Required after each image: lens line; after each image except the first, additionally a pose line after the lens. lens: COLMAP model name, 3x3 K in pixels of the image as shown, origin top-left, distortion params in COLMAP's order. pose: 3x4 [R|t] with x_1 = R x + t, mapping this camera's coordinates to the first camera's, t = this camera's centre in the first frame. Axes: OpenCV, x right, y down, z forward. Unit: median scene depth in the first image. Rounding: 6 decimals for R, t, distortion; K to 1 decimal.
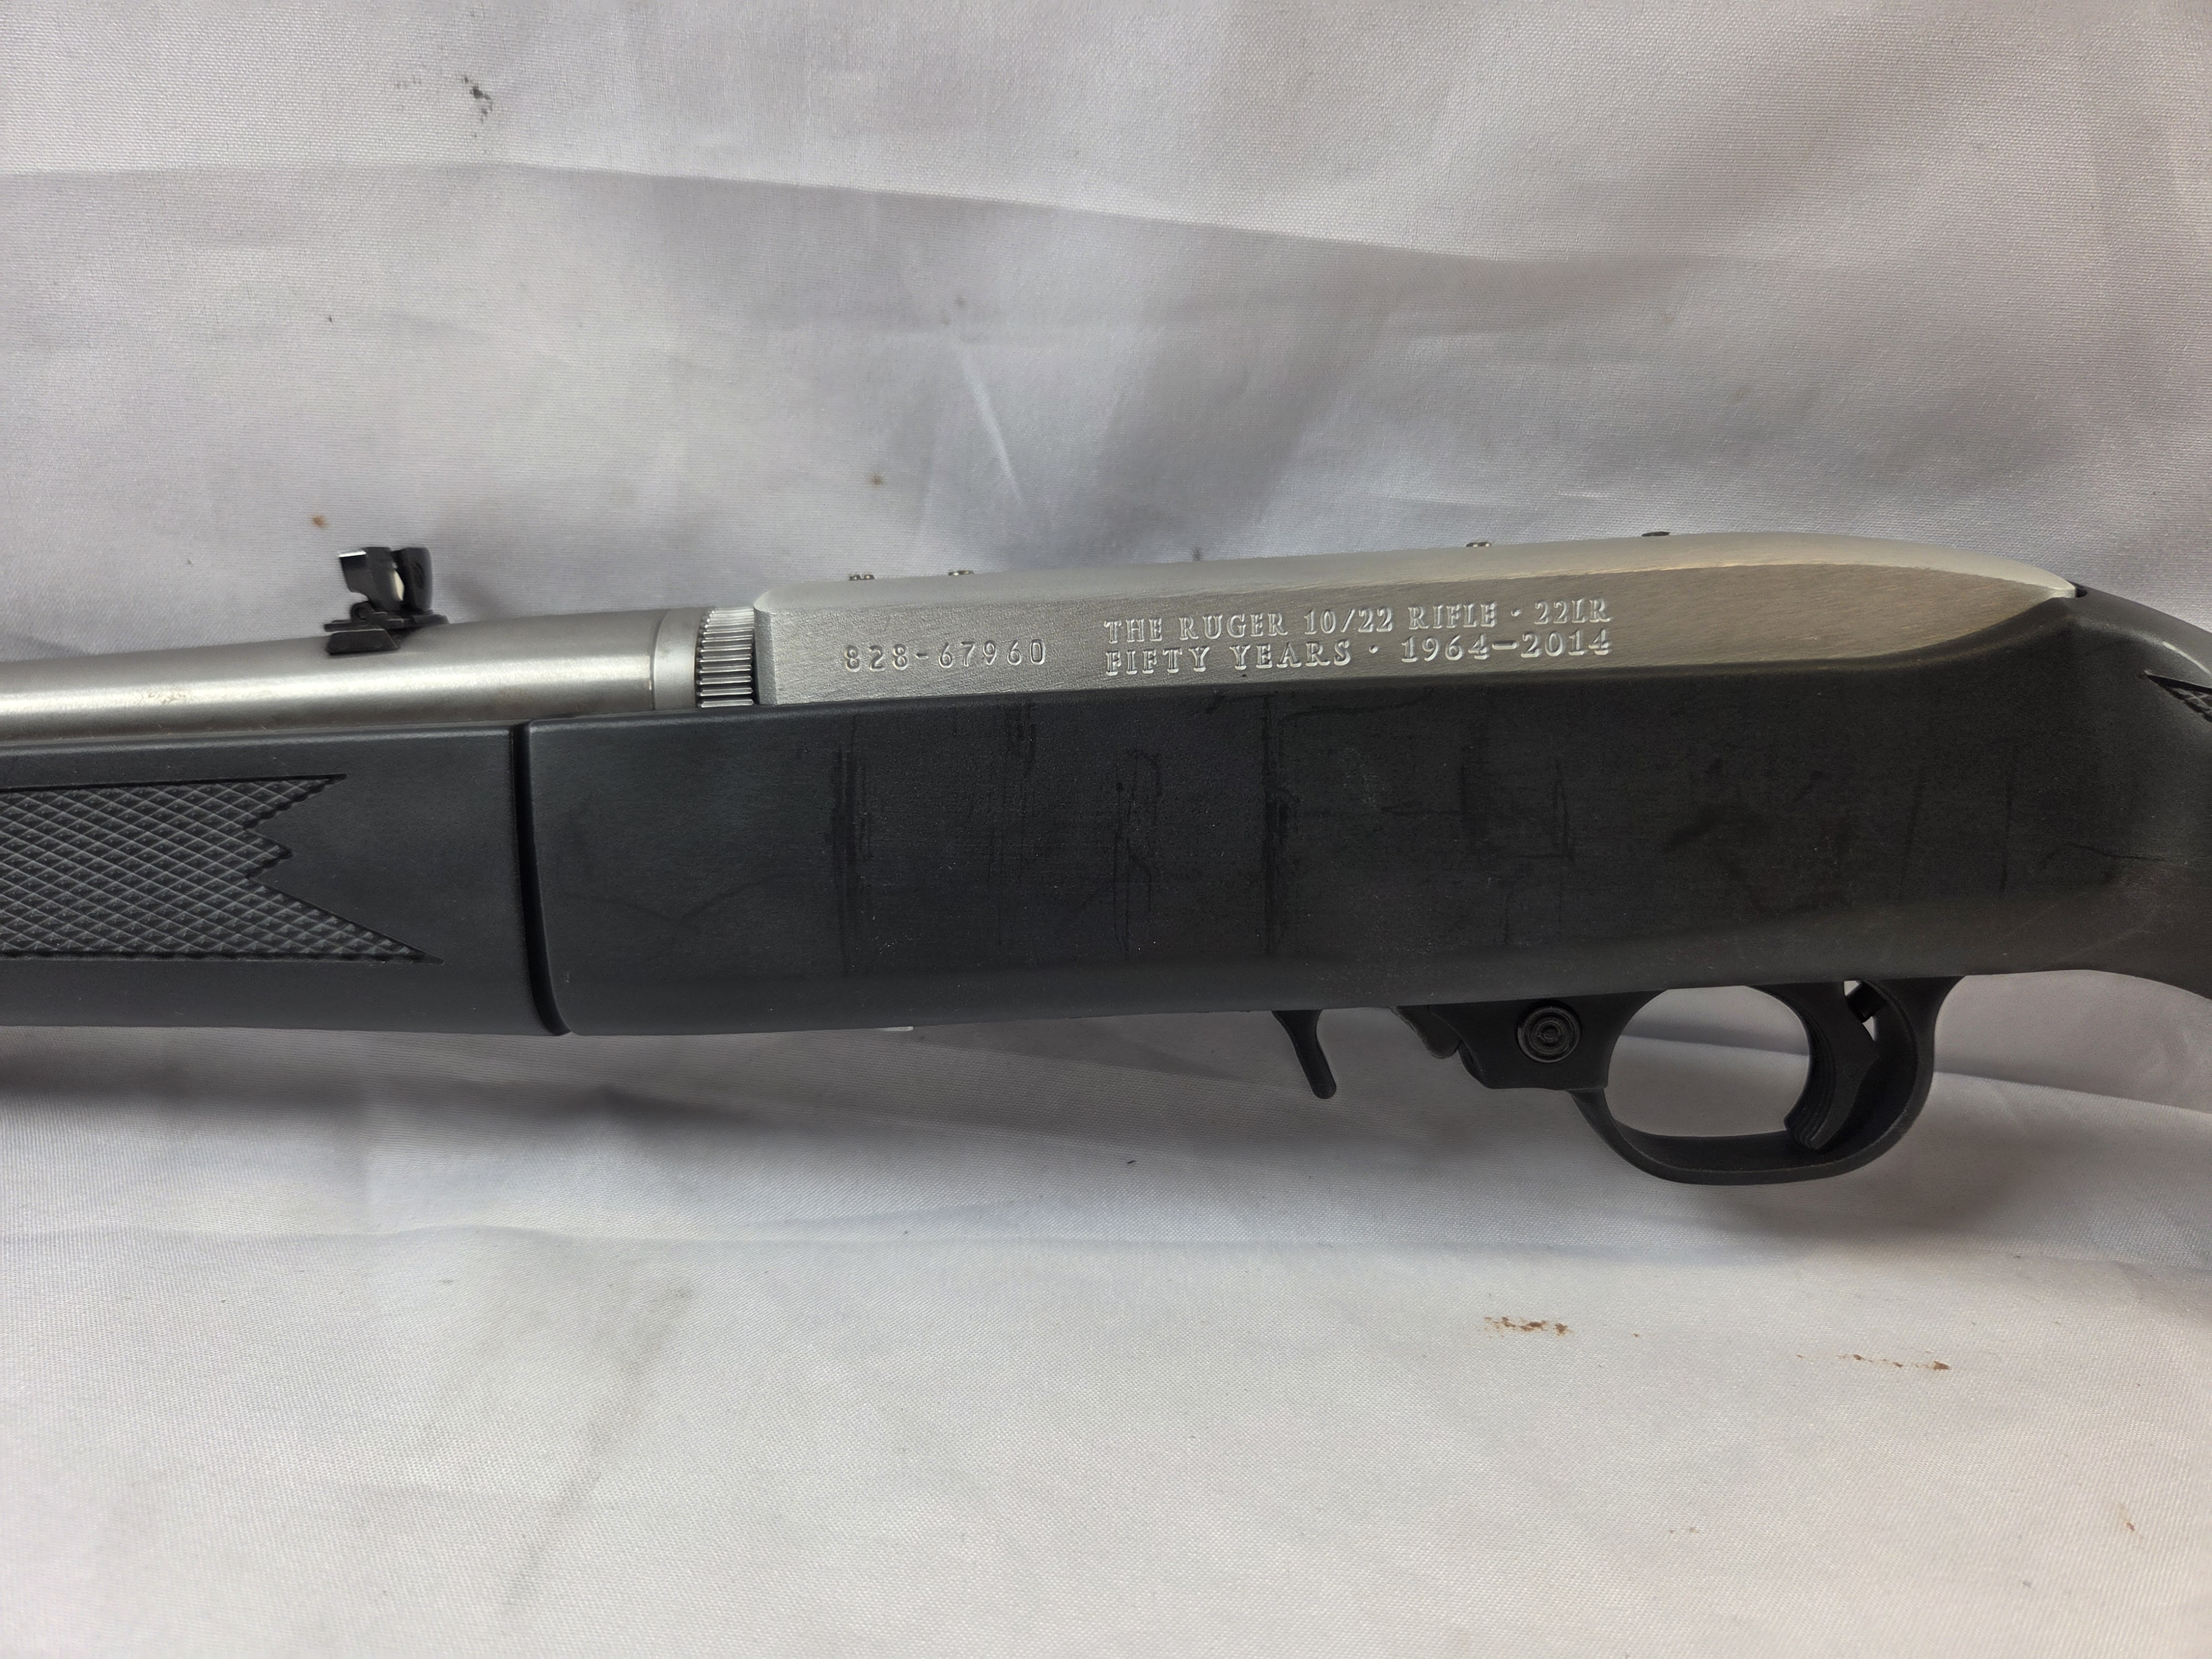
lens RADIAL K [[1490.1, 0, 1106.0], [0, 1490.1, 829.5], [0, 0, 1]] dist [0.002828, 0.002401]
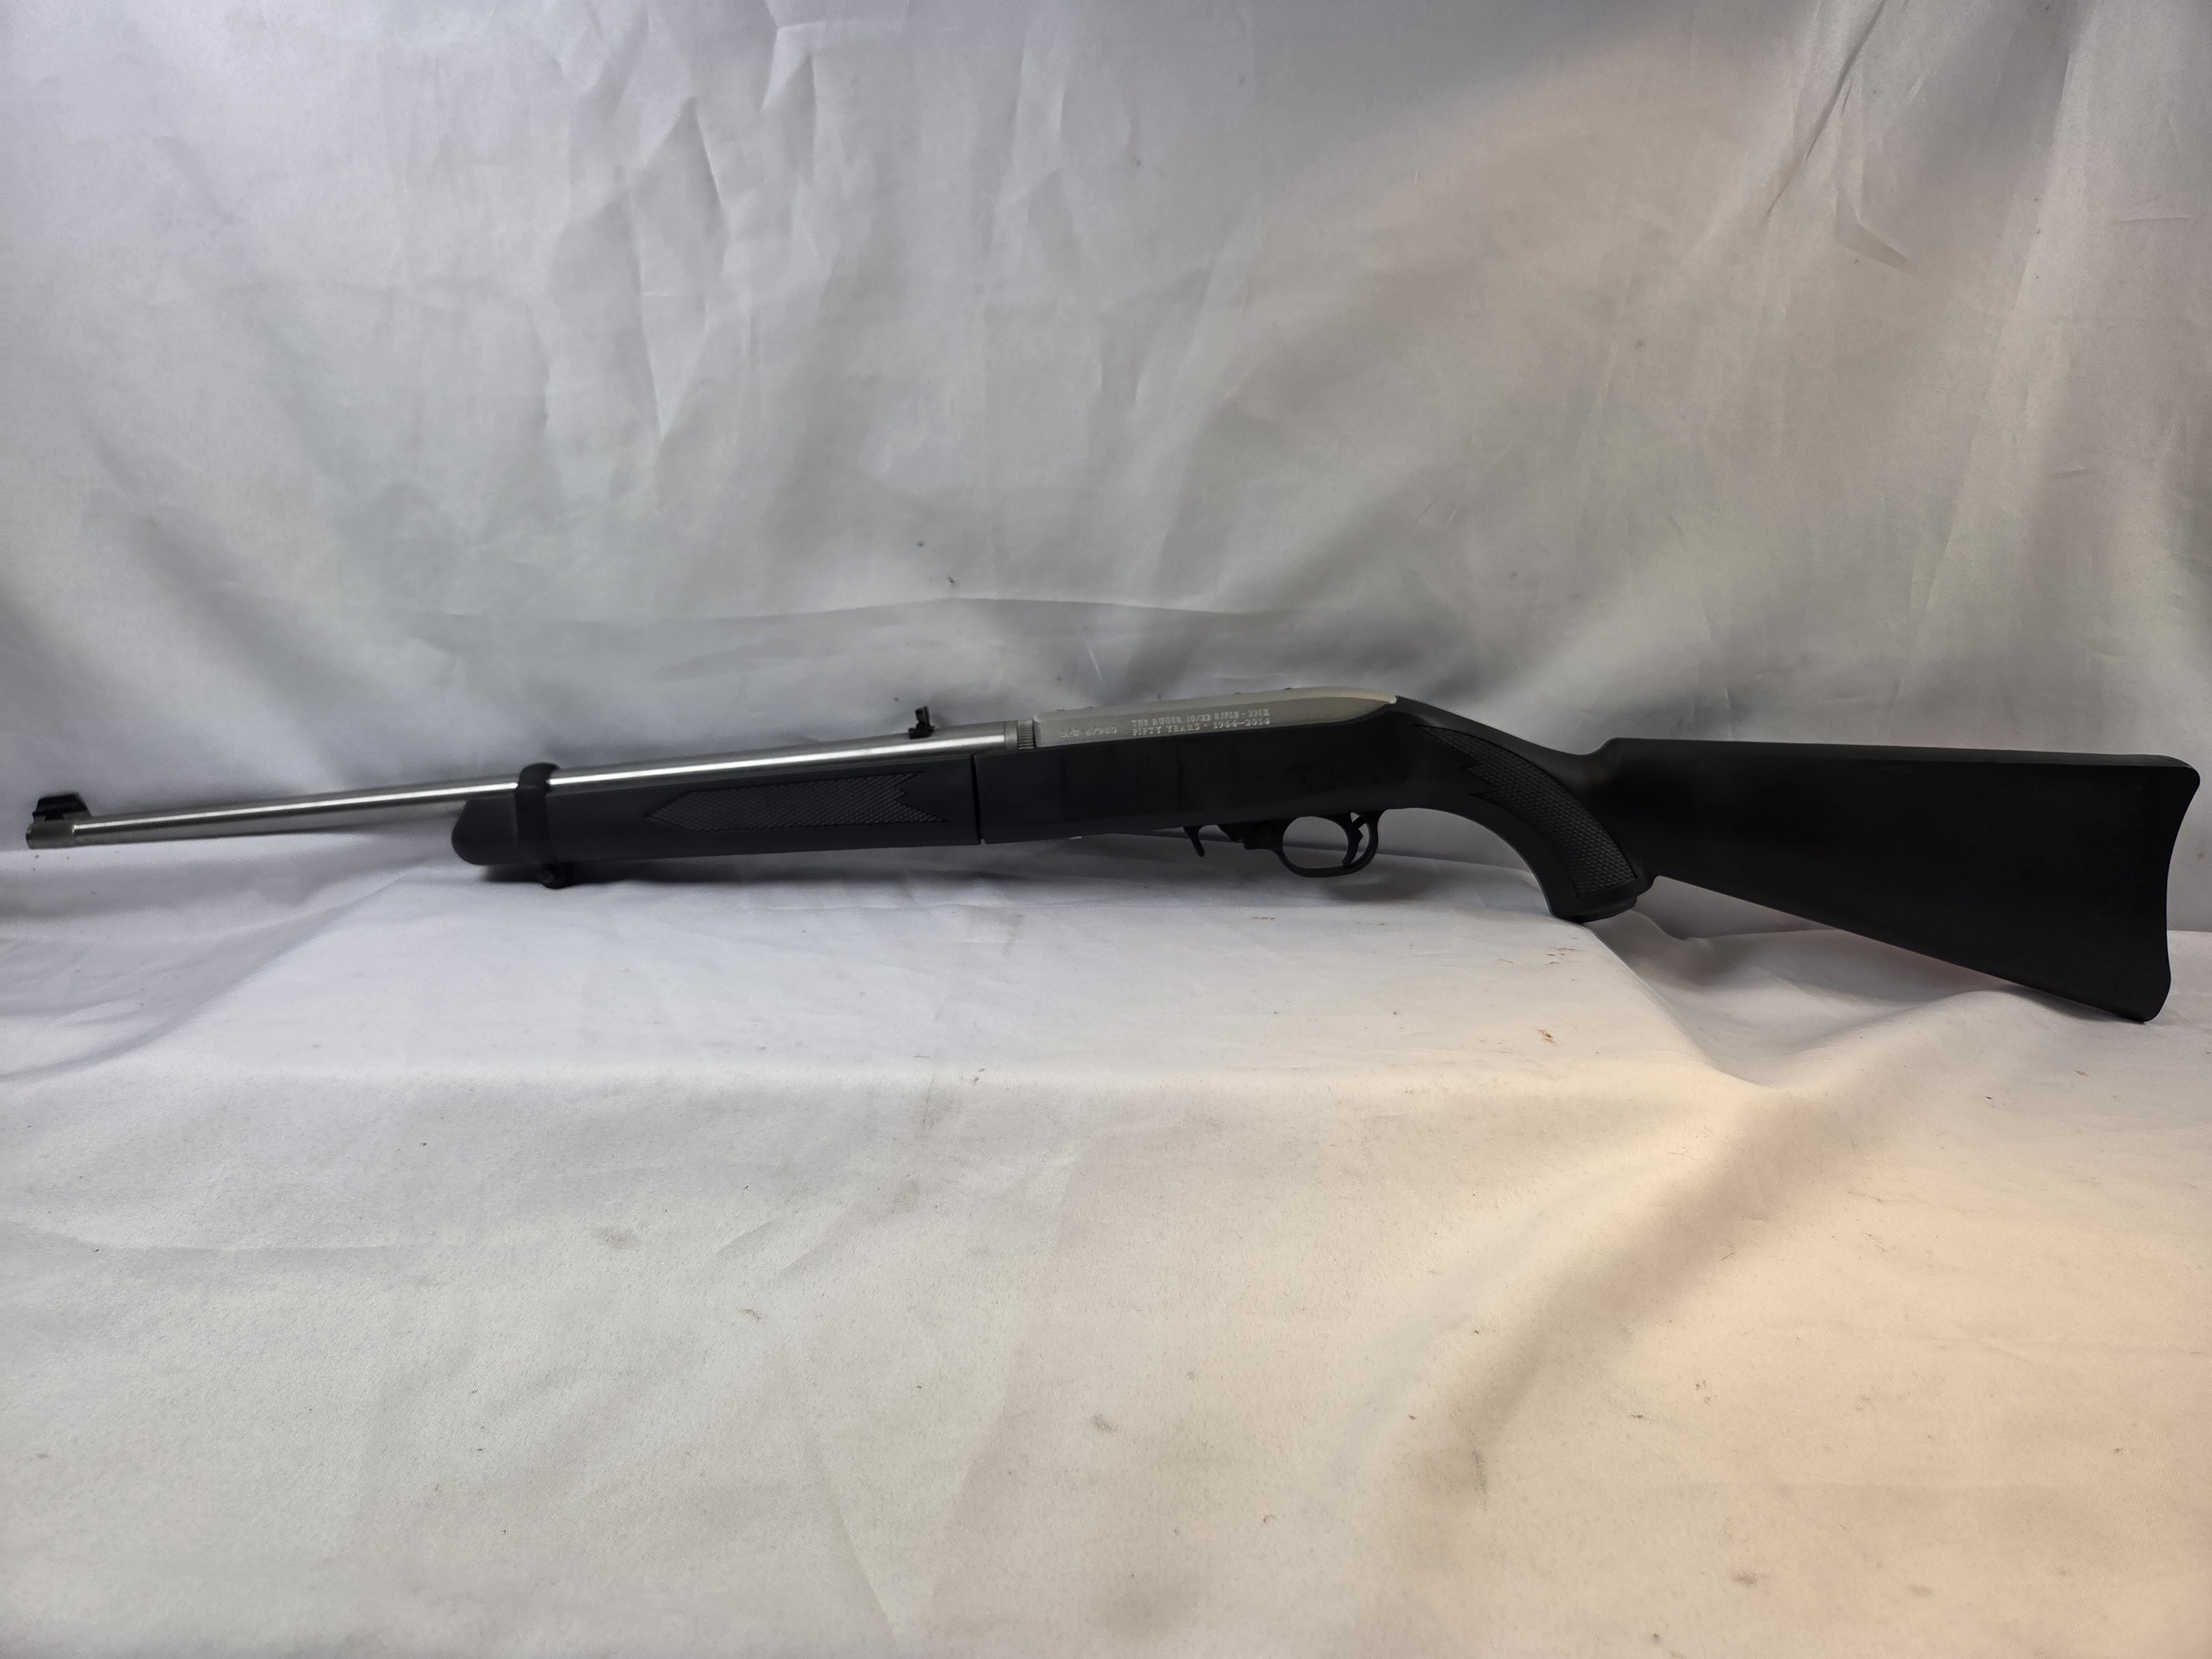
lens RADIAL K [[1490.1, 0, 1106.0], [0, 1490.1, 829.5], [0, 0, 1]] dist [0.002828, 0.002401]
pose [[0.999121, -0.041239, -0.007489, -0.046528], [0.040807, 0.997873, -0.050827, 0.295309], [0.009570, 0.050477, 0.998679, -2.503158]]
